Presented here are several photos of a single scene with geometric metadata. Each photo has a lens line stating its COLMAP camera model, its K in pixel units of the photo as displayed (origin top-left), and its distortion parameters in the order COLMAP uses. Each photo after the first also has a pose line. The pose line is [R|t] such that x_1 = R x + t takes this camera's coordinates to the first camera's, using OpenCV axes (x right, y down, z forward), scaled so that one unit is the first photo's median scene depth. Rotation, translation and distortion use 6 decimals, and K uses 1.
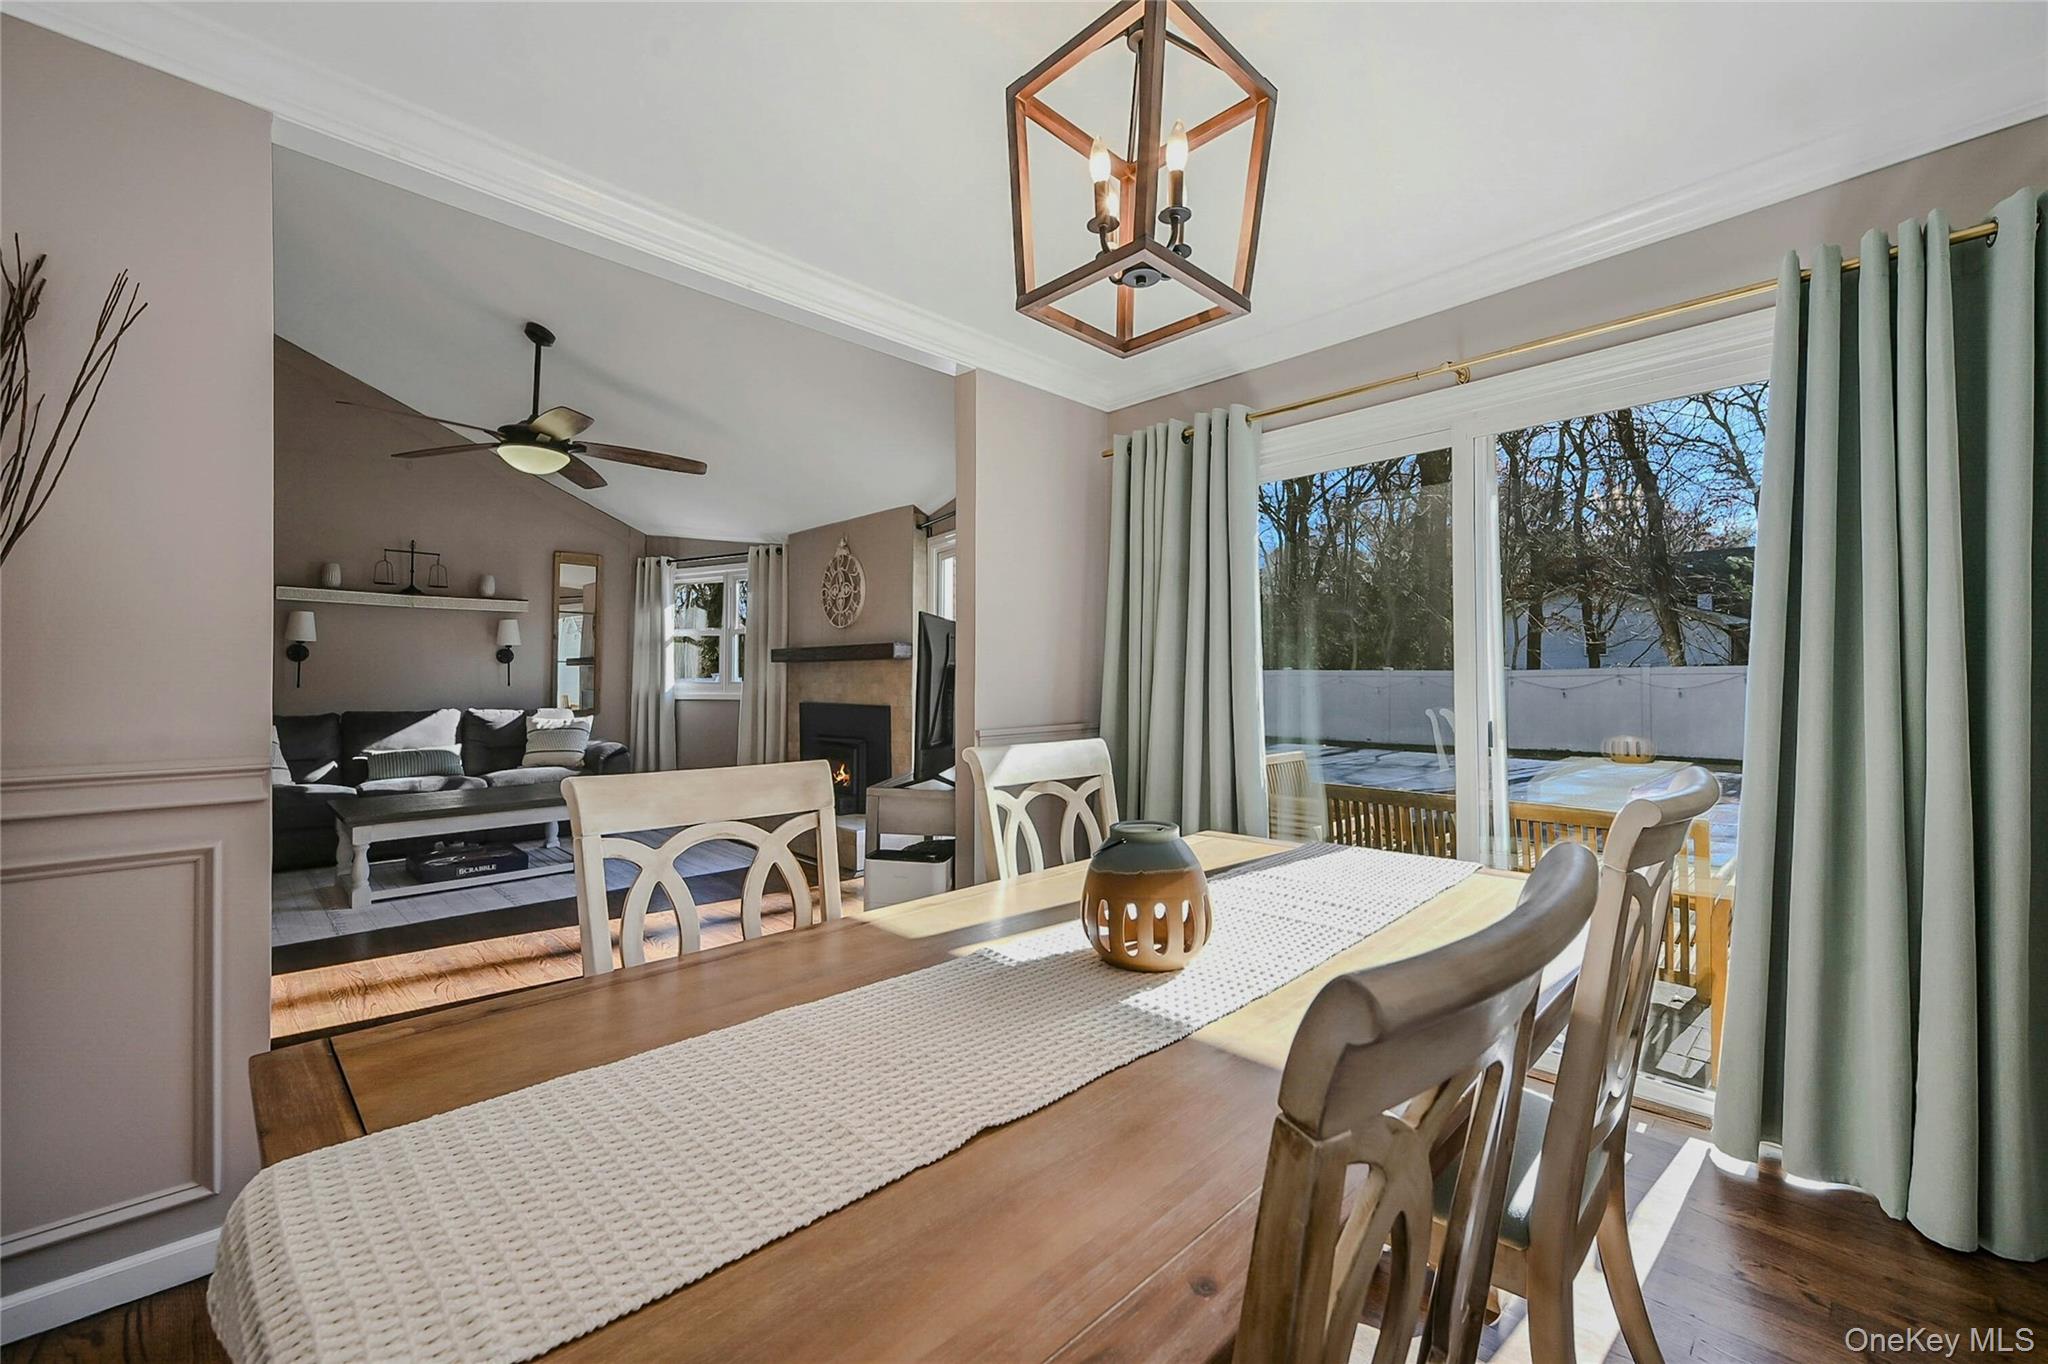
lens RADIAL K [[832.0, 0, 1023.2], [0, 832.0, 689.6], [0, 0, 1]] dist [-0.003412, -0.000332]
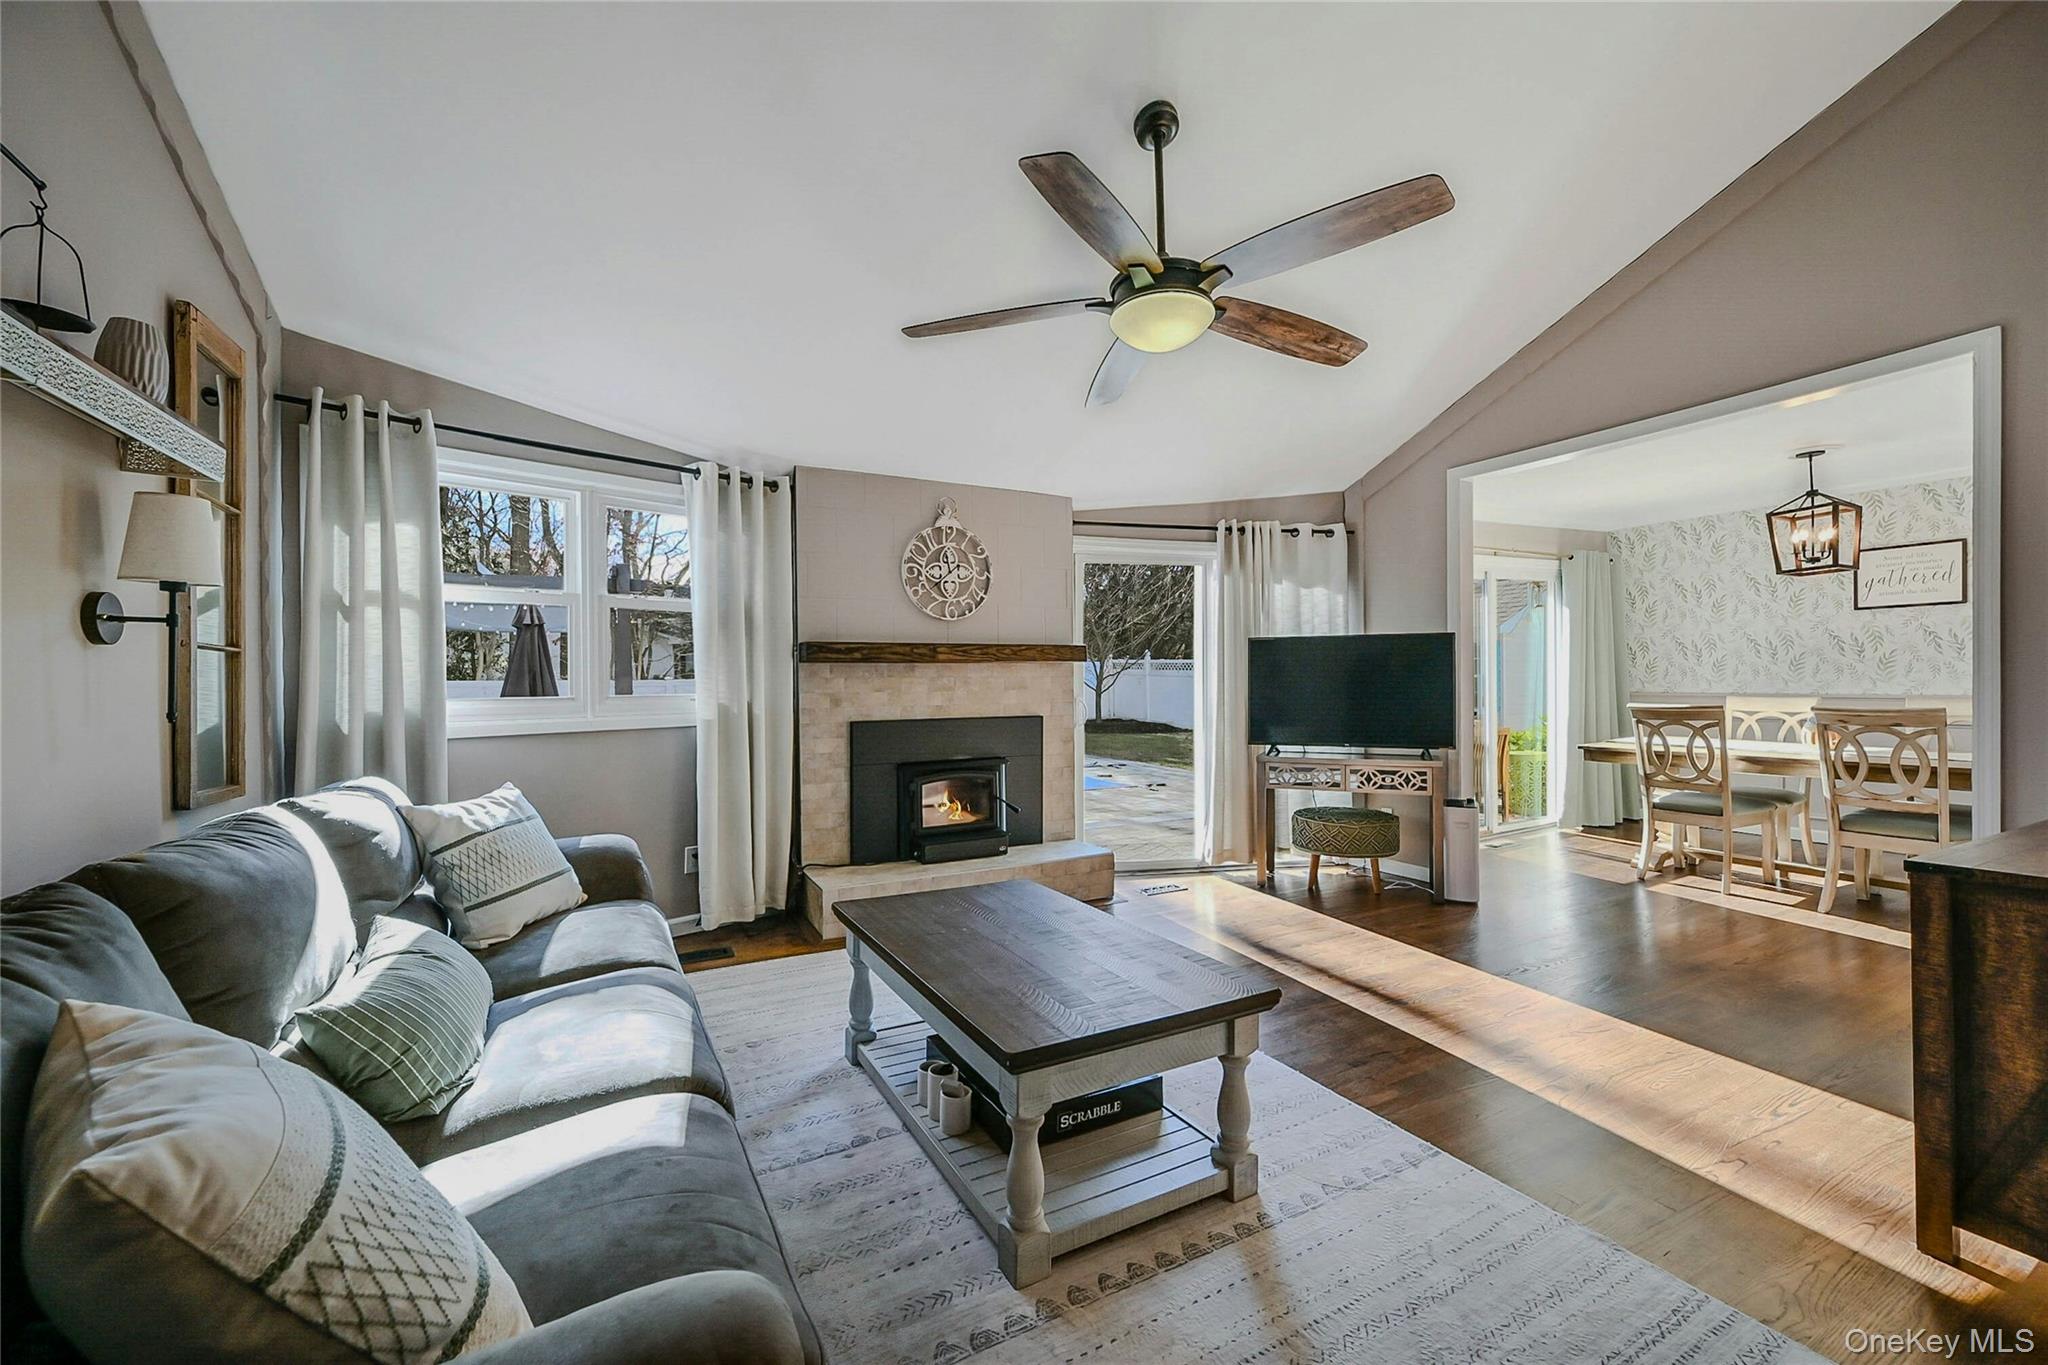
lens RADIAL K [[818.3, 0, 1014.3], [0, 818.3, 676.0], [0, 0, 1]] dist [-0.002325, 0.001124]
pose [[0.291096, 0.004812, 0.956682, -0.886382], [0.025523, 0.999592, -0.012794, -0.010418], [-0.956353, 0.028141, 0.290855, 0.691954]]
